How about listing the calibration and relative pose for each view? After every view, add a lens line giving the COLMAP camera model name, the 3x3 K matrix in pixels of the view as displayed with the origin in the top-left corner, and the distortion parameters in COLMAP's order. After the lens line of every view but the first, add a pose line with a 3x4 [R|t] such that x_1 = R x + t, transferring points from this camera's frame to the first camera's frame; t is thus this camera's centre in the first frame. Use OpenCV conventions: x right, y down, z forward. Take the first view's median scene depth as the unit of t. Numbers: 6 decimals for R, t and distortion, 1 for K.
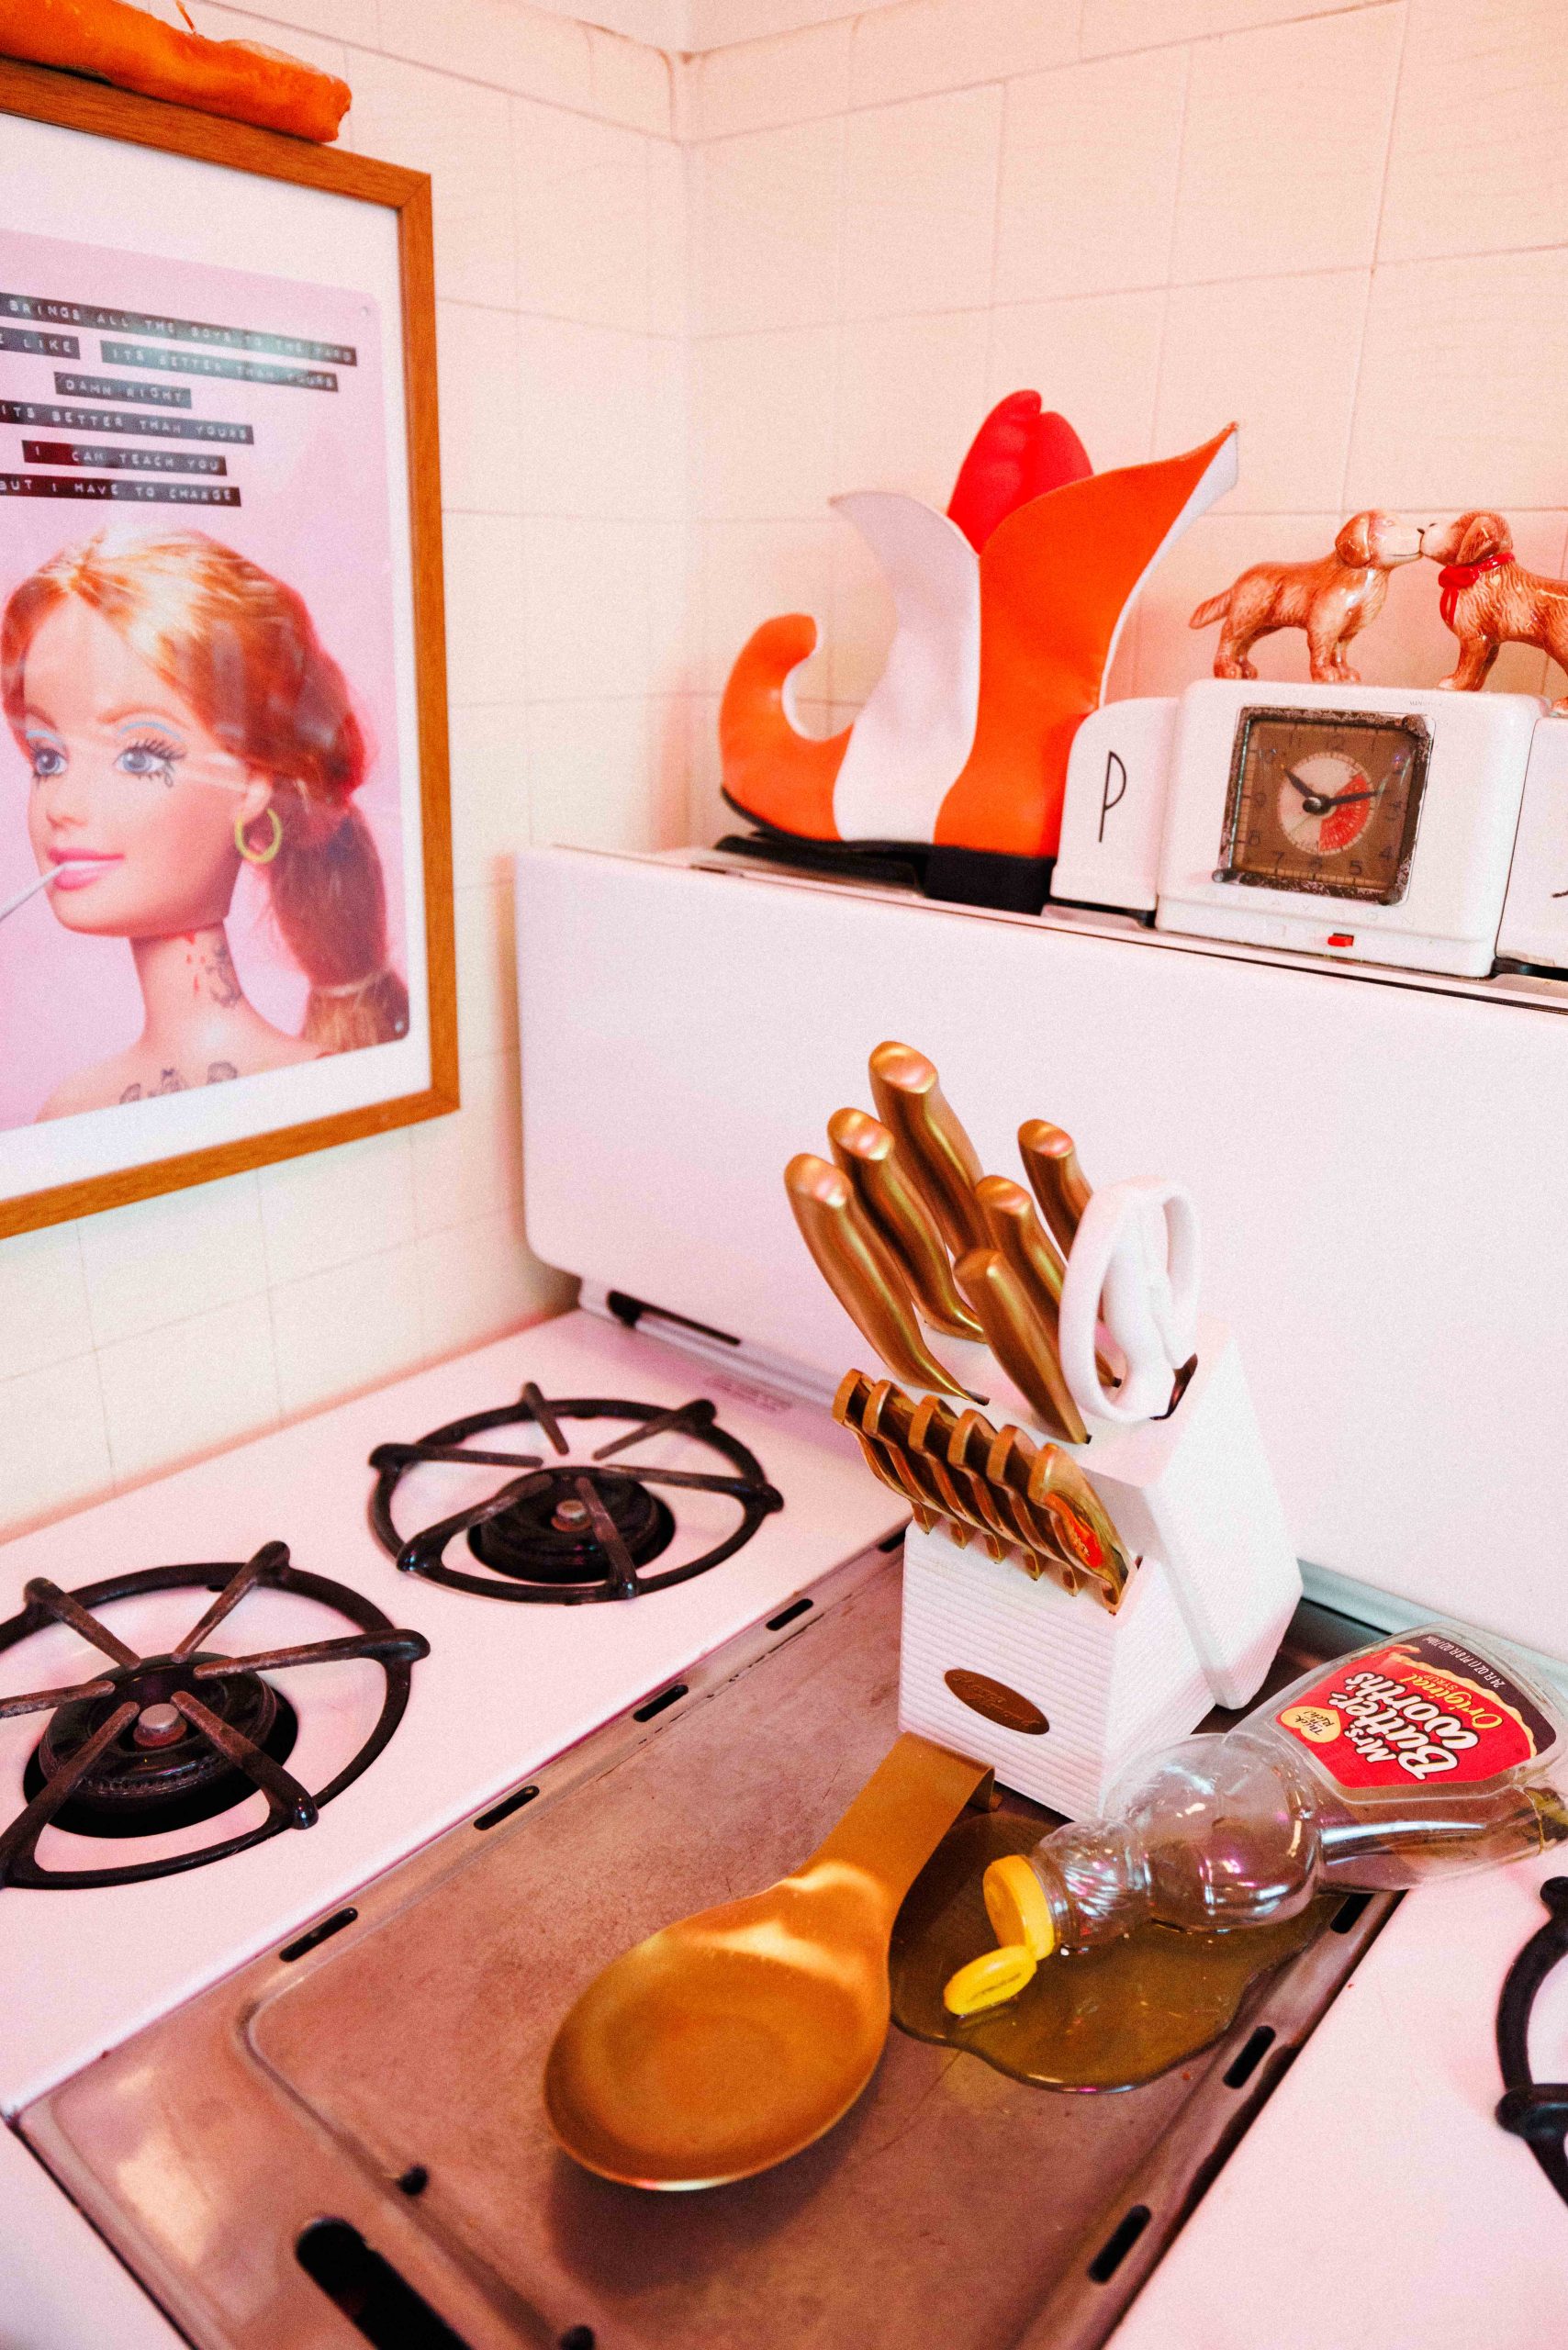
lens RADIAL K [[1725.3, 0, 783.7], [0, 1725.3, 1124.9], [0, 0, 1]] dist [0.003970, 0.004079]
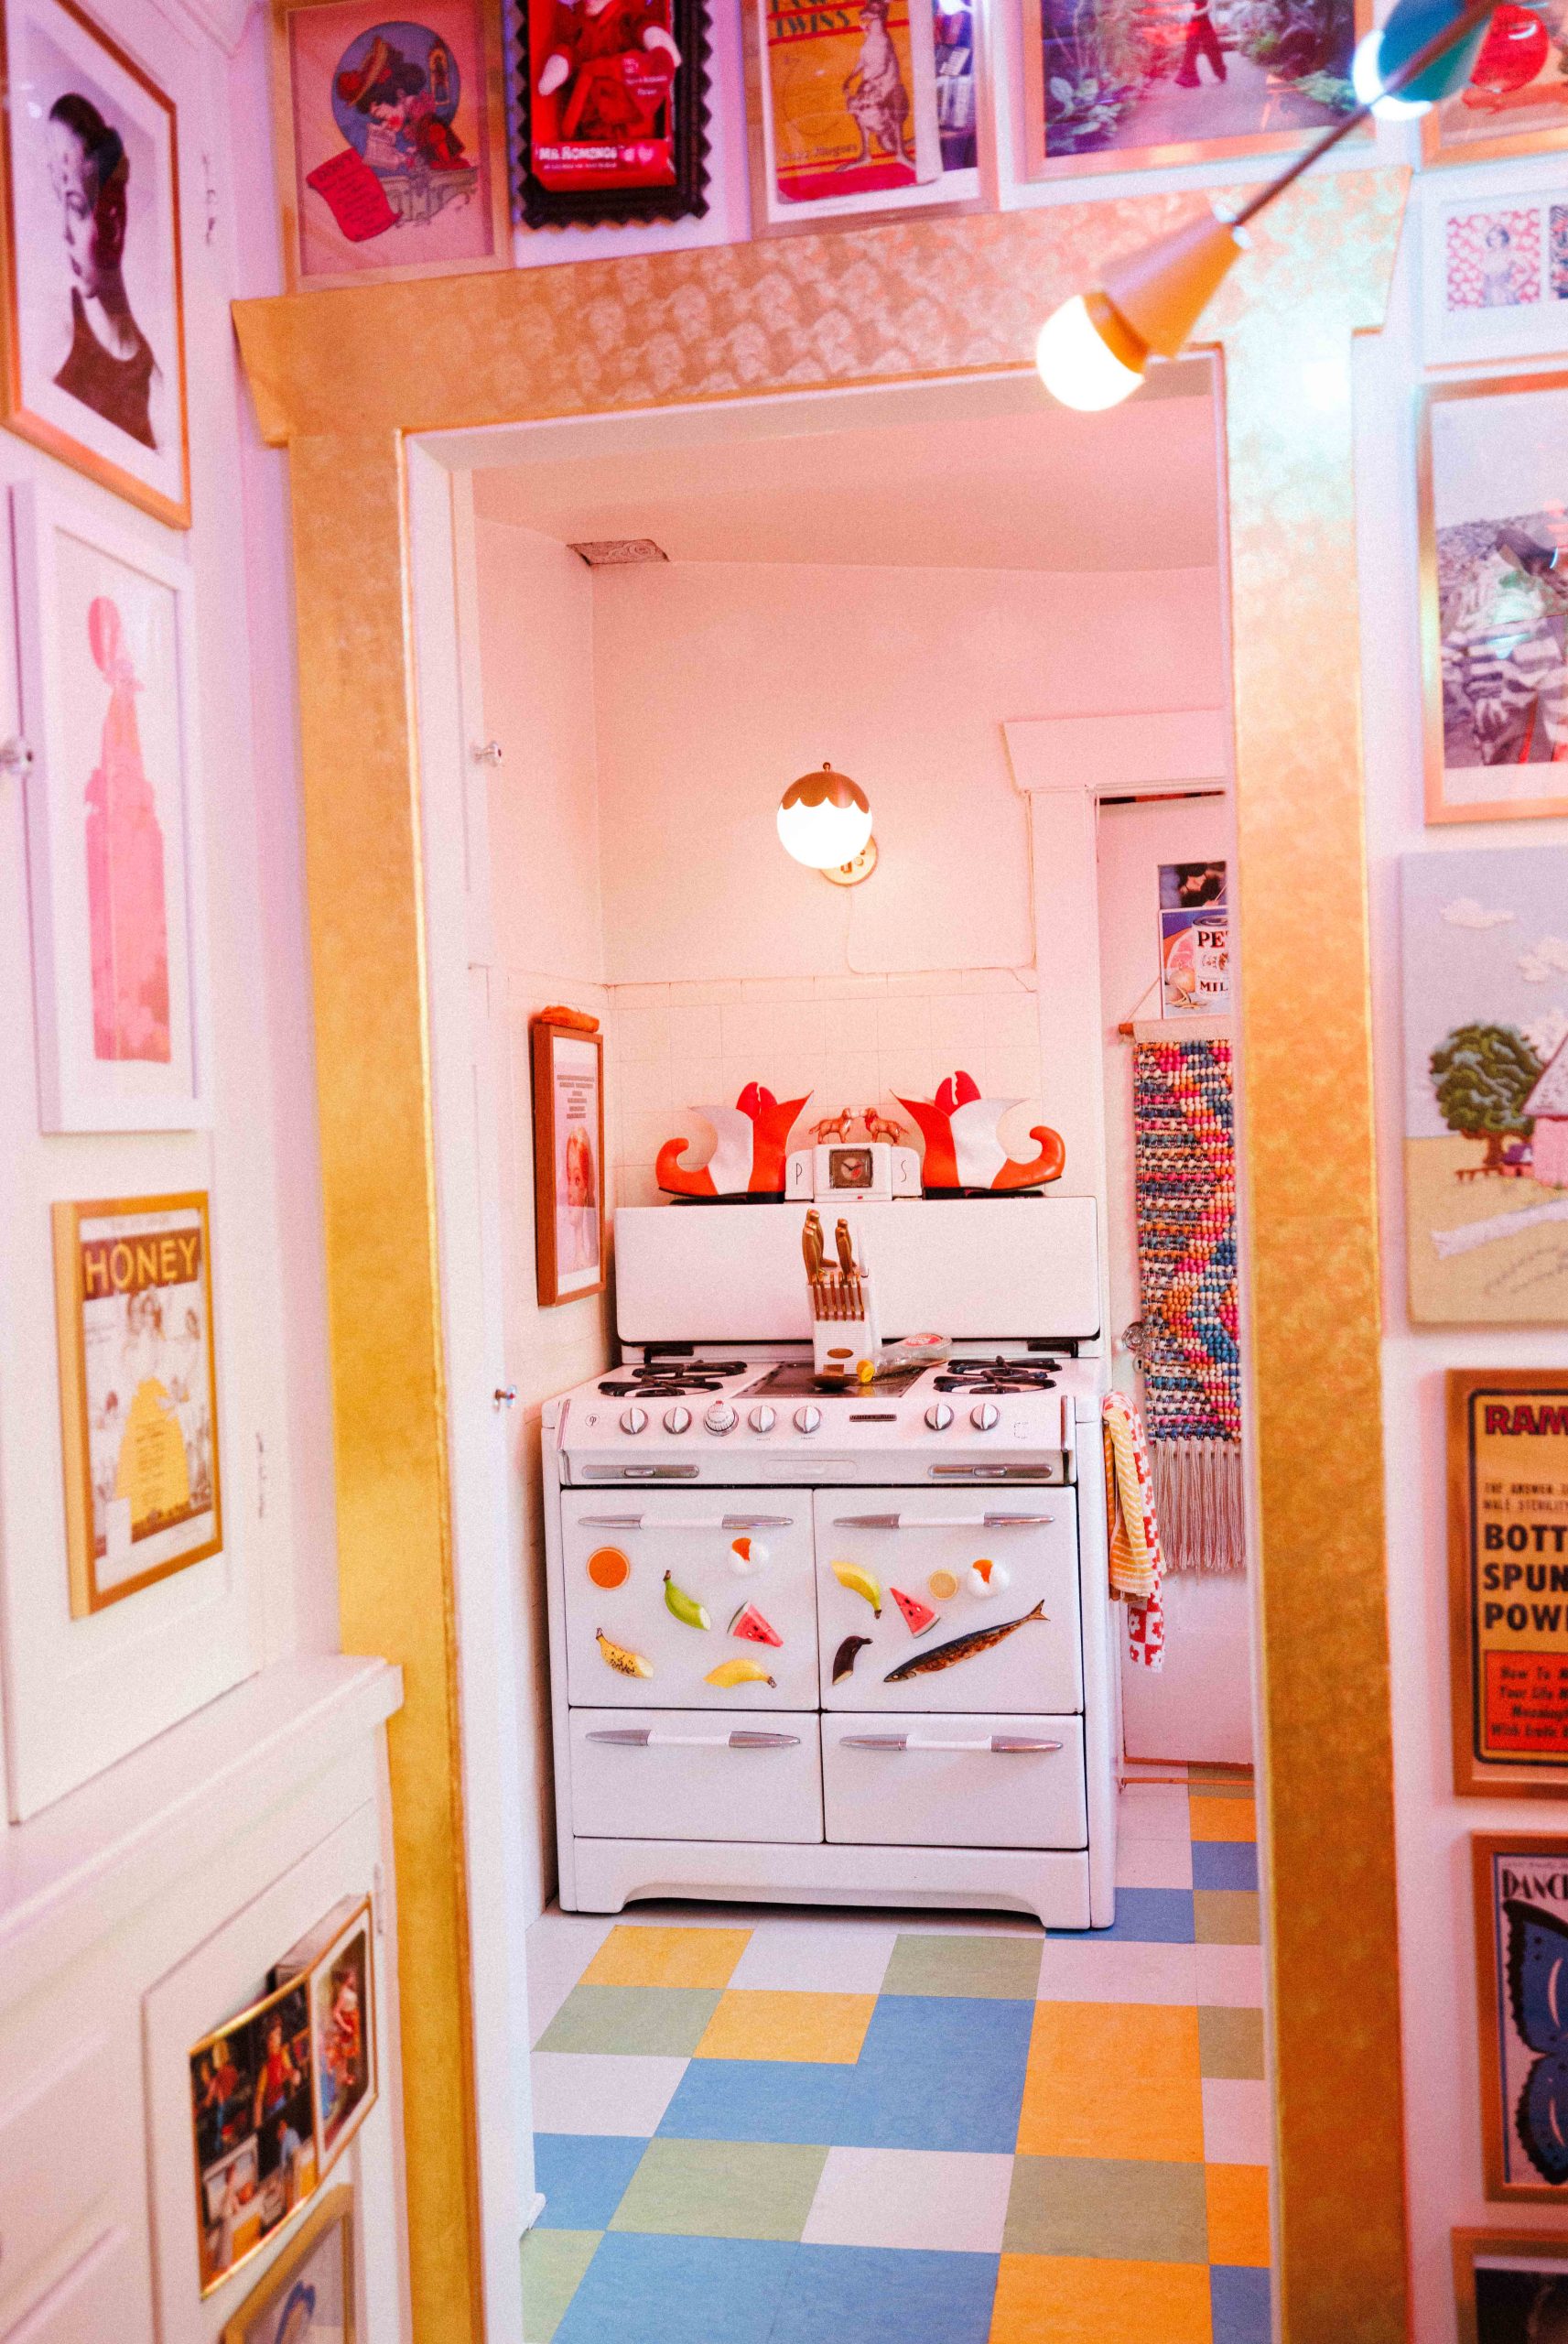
lens RADIAL K [[2110.7, 0, 784.0], [0, 2110.7, 1172.0], [0, 0, 1]] dist [0.002838, 0.007165]
pose [[0.852596, -0.067714, 0.518164, -2.695253], [0.202720, 0.956777, -0.208527, 0.938234], [-0.481647, 0.282831, 0.829471, -3.498039]]
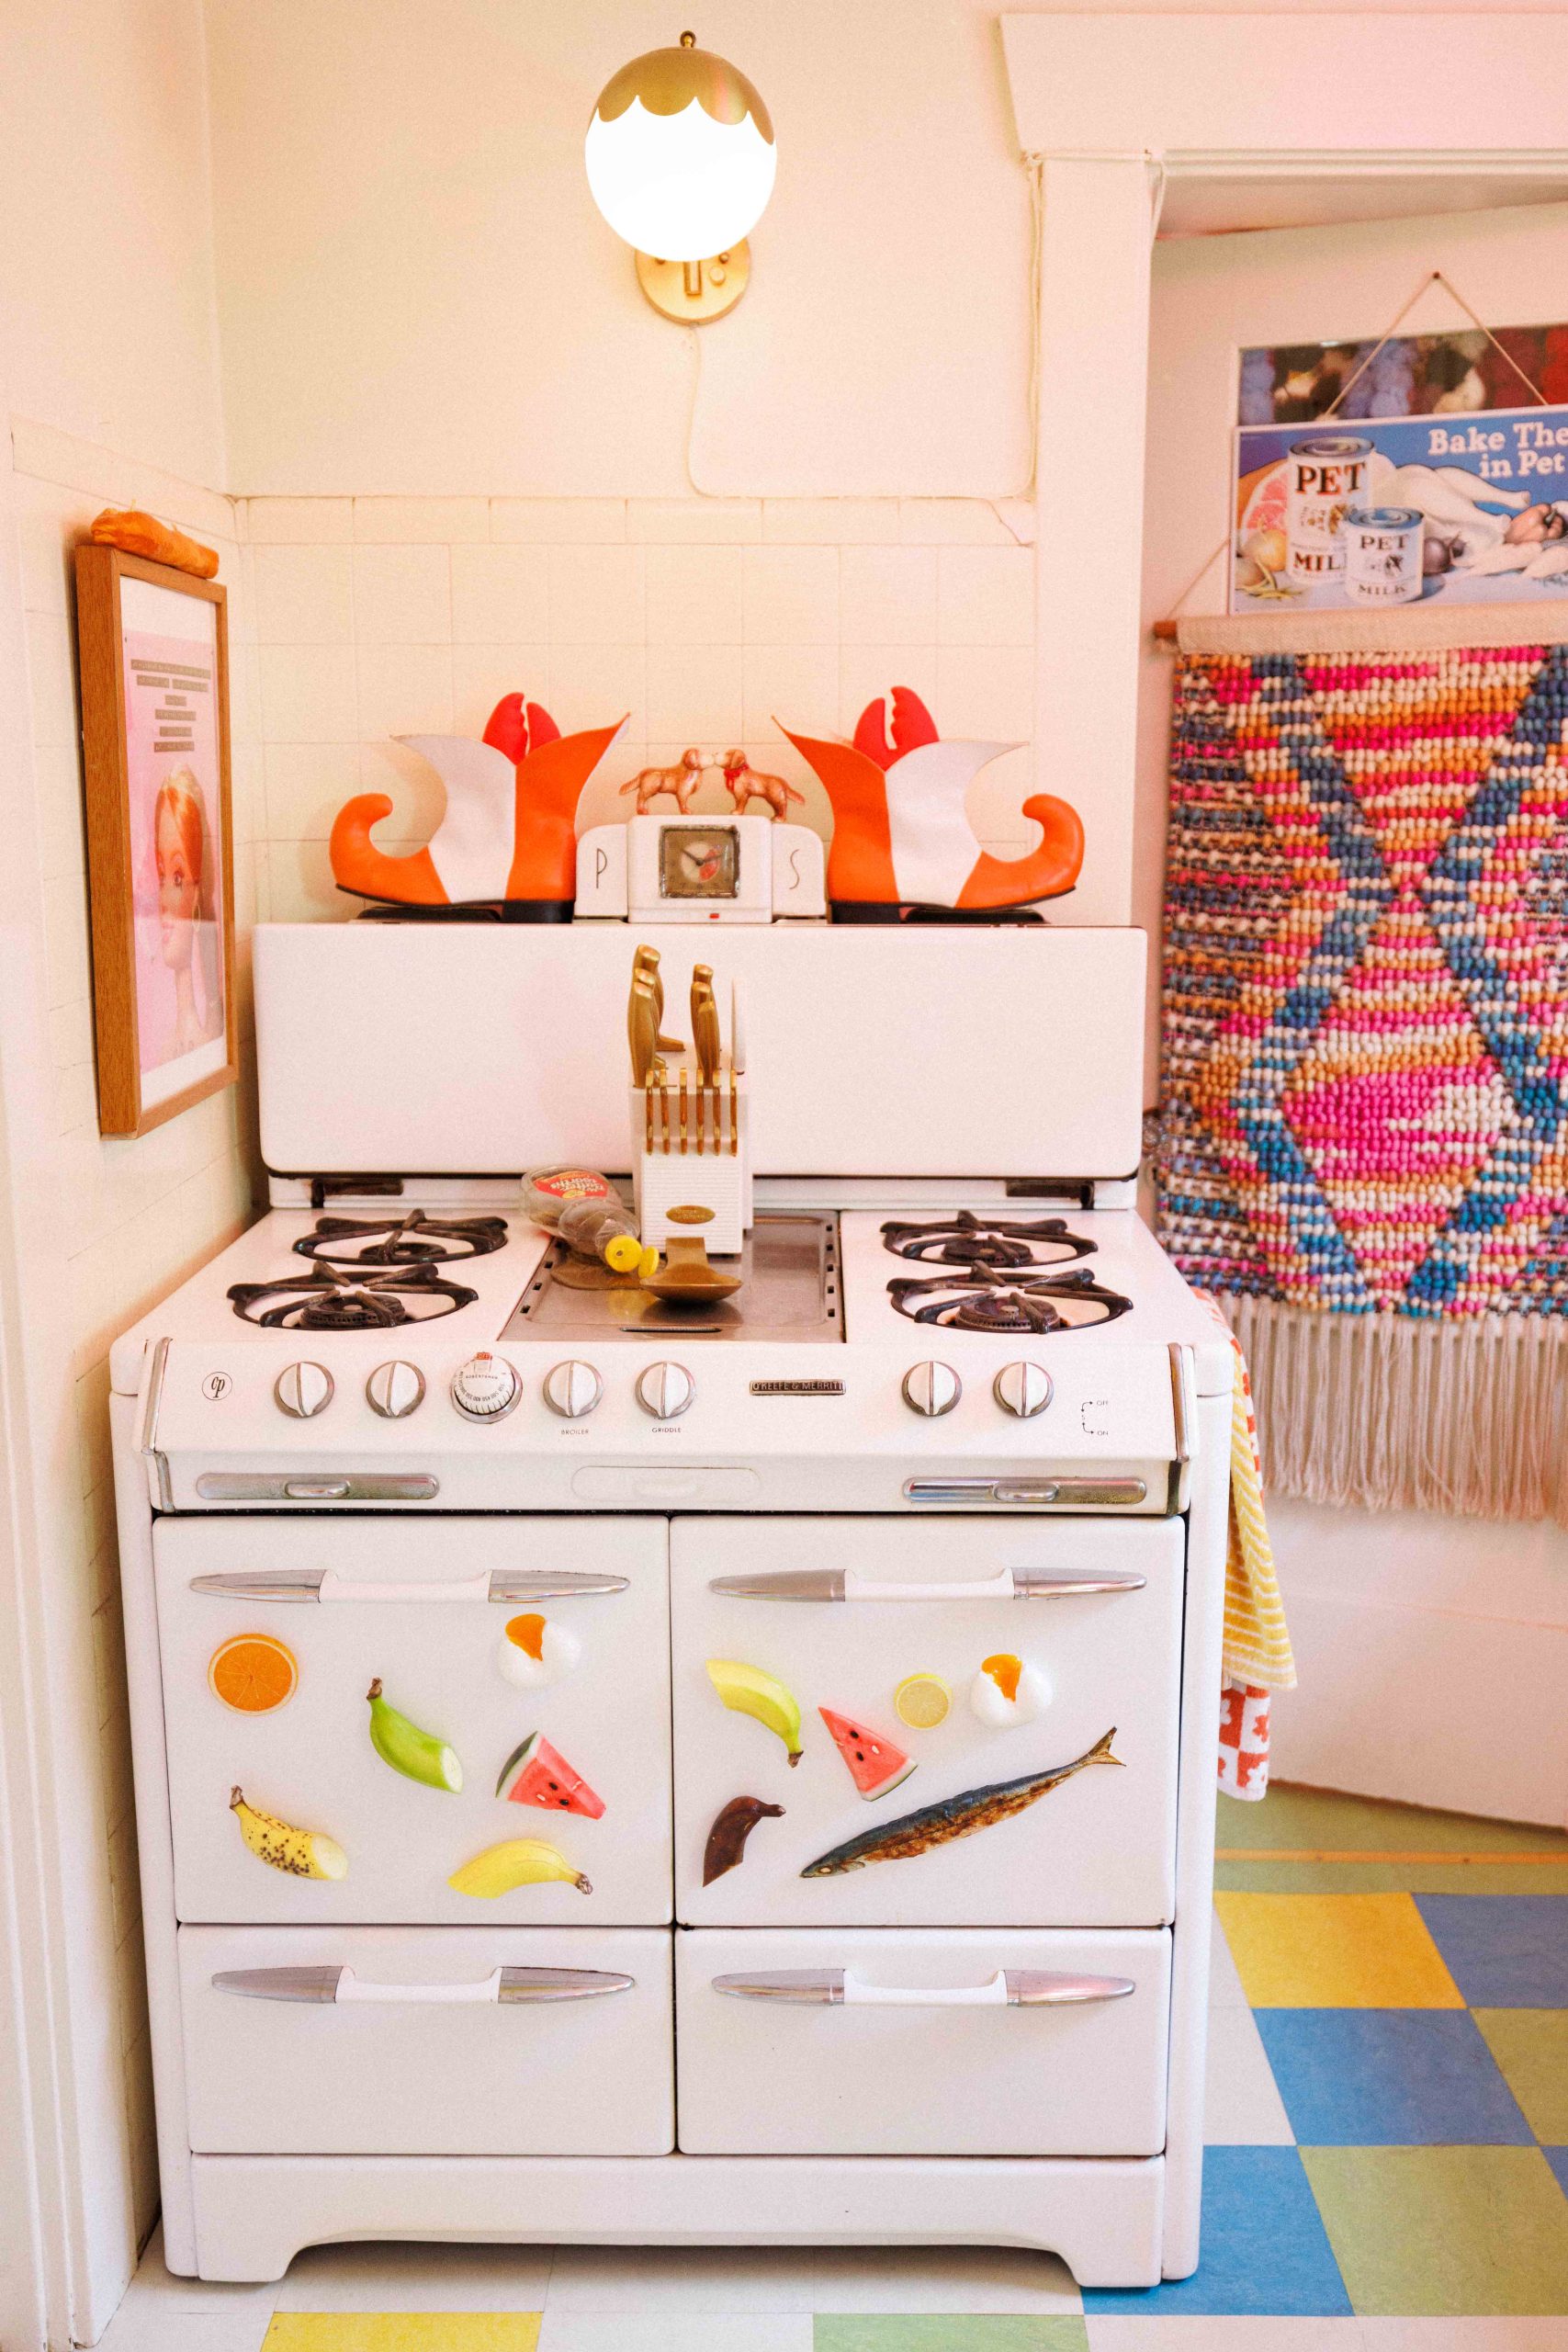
lens RADIAL K [[2118.0, 0, 784.0], [0, 2118.0, 1176.0], [0, 0, 1]] dist [0.002838, 0.007165]
pose [[0.754087, -0.153742, 0.638526, -1.593398], [0.205335, 0.978668, -0.006856, 0.299114], [-0.623851, 0.136282, 0.769570, -1.350918]]
